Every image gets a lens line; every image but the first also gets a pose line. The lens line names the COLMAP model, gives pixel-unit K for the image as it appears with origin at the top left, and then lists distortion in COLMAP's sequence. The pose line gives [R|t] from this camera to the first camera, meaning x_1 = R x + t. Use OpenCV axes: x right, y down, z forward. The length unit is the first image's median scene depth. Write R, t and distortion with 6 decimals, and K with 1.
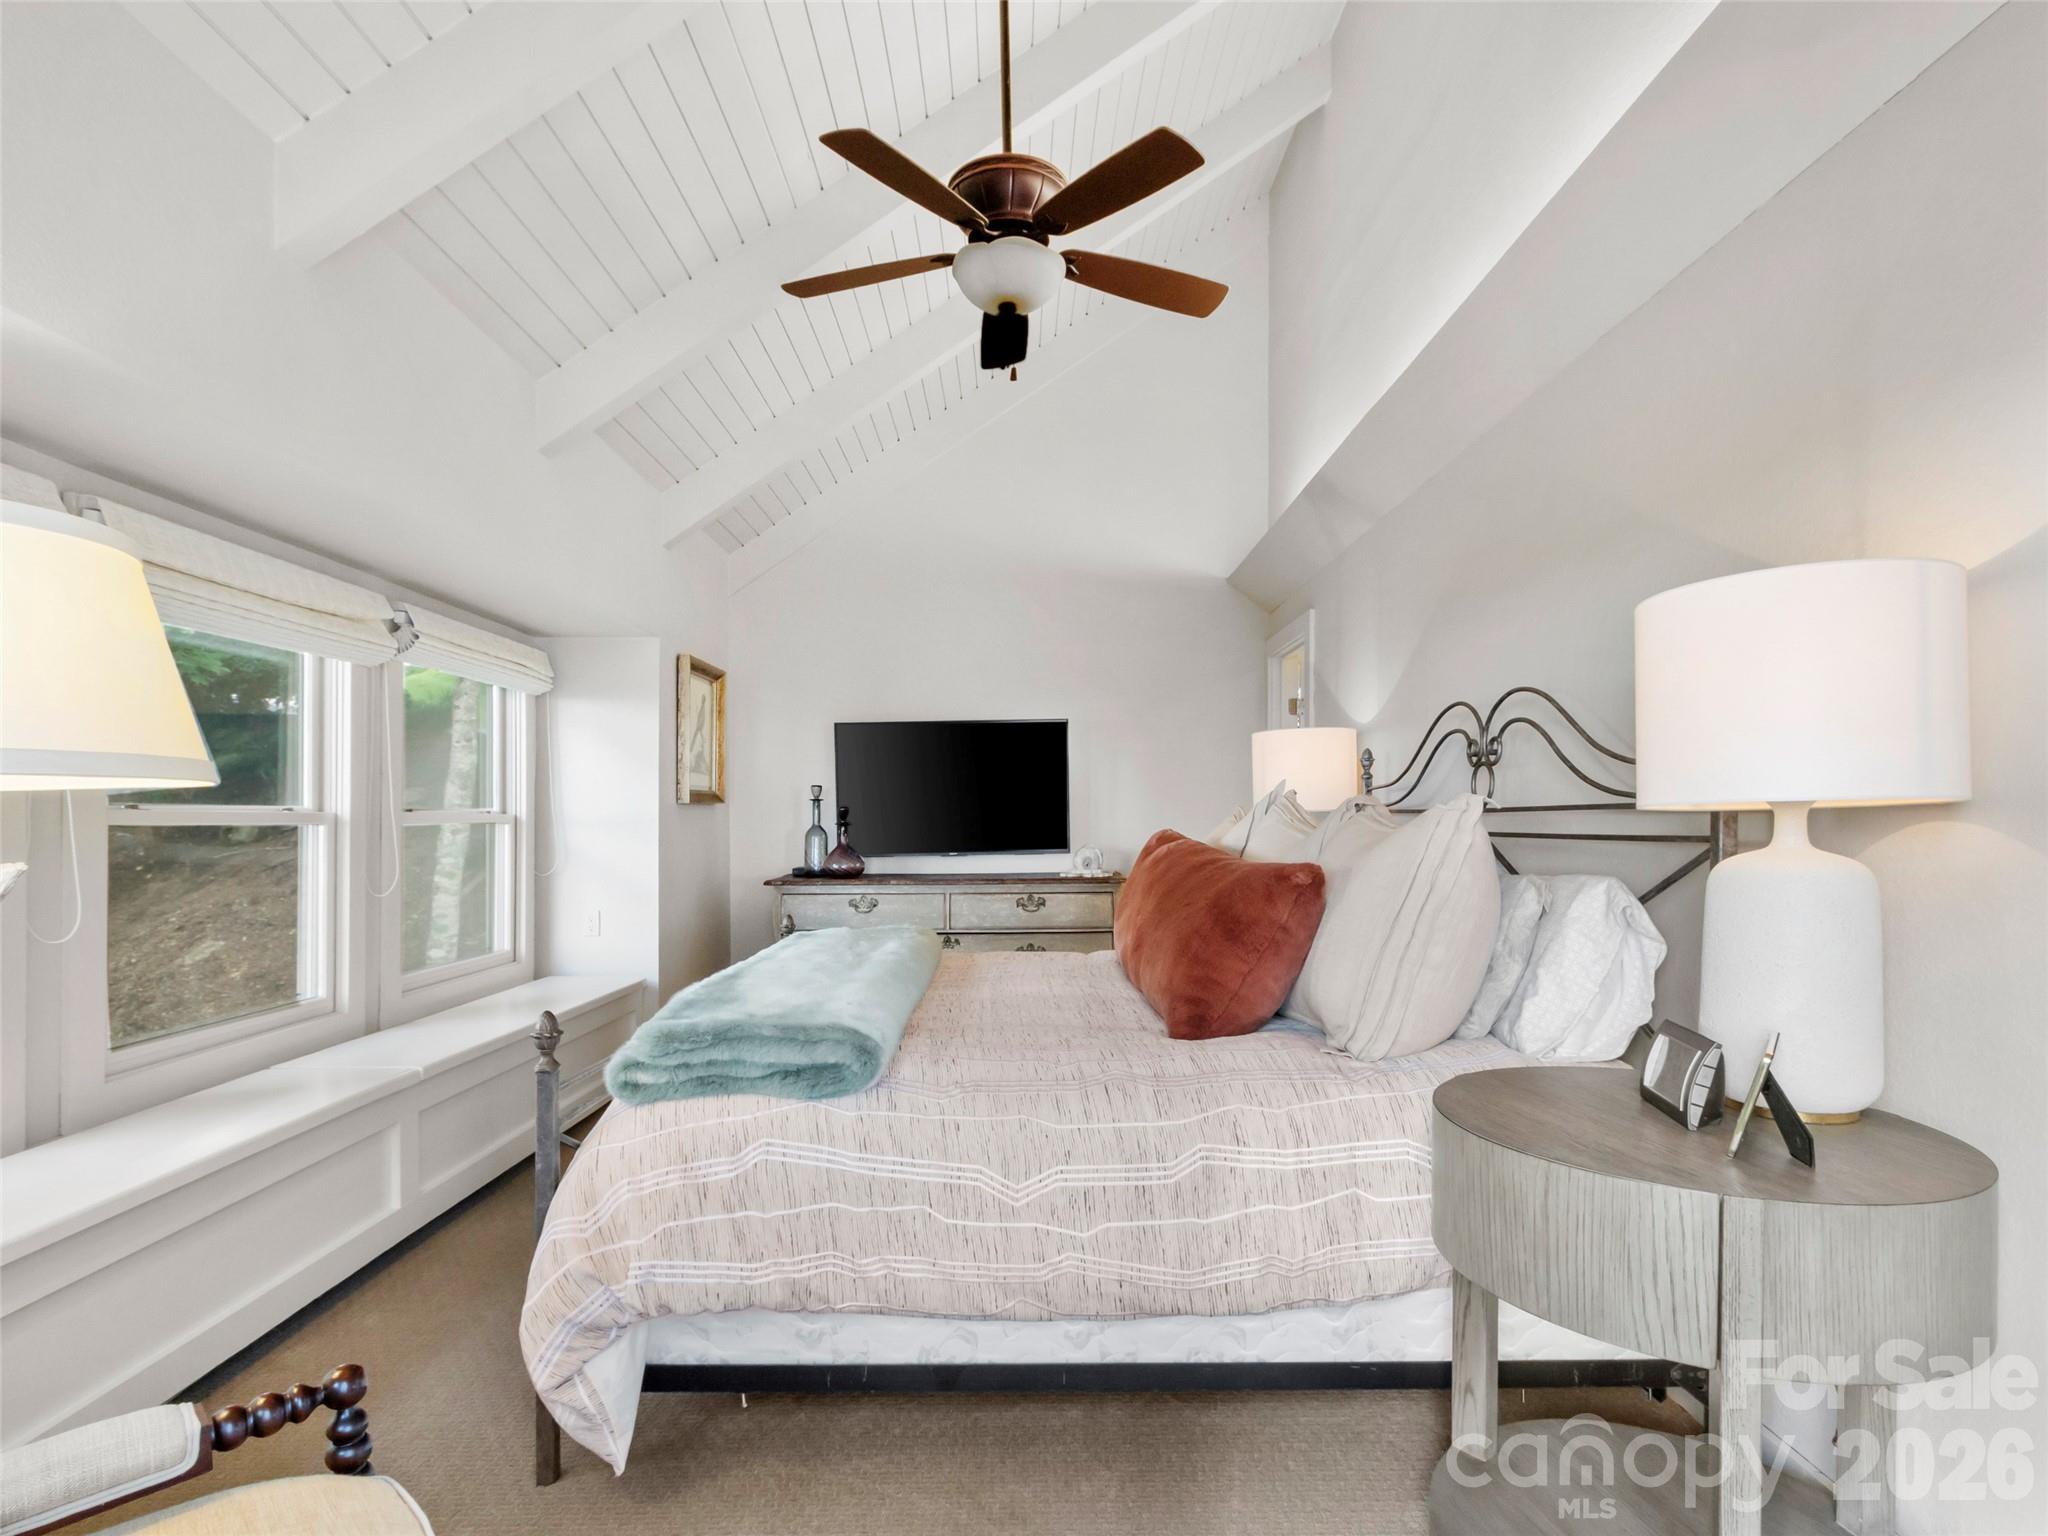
lens RADIAL K [[1054.1, 0, 1021.9], [0, 1054.1, 816.8], [0, 0, 1]] dist [-0.005781, 0.000455]
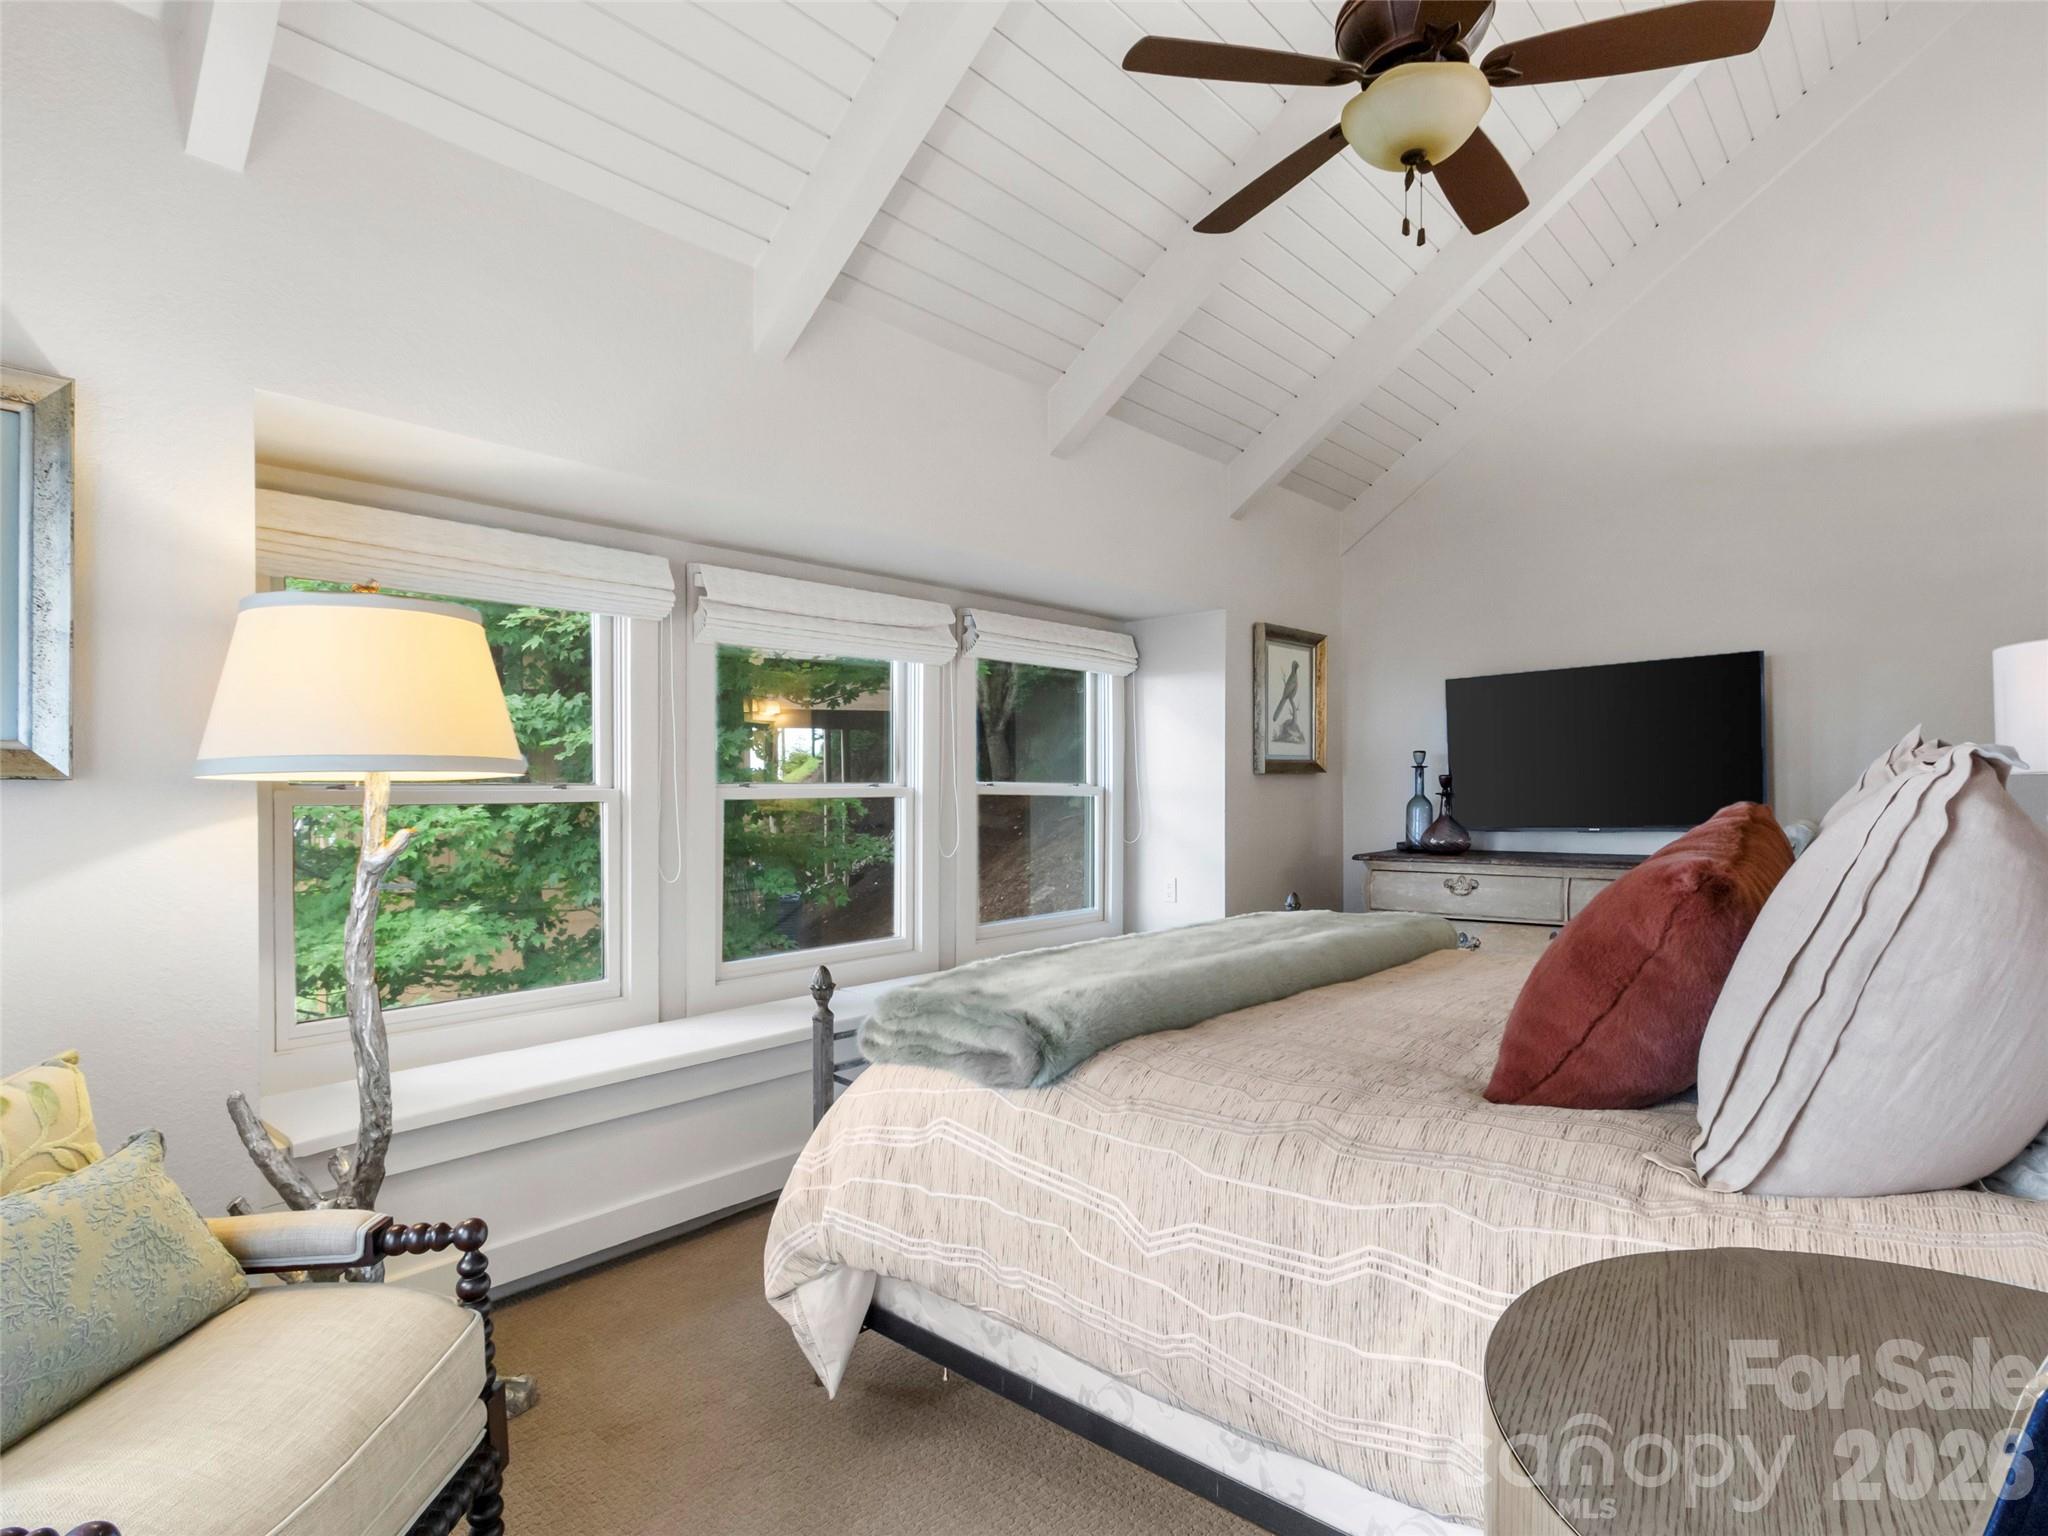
lens RADIAL K [[1060.9, 0, 1024.8], [0, 1060.9, 786.4], [0, 0, 1]] dist [0.004142, 0.000999]
pose [[0.745266, -0.008301, -0.666715, 0.475859], [0.010170, 0.999948, -0.001081, -0.005177], [0.666689, -0.005975, 0.745312, 0.298261]]
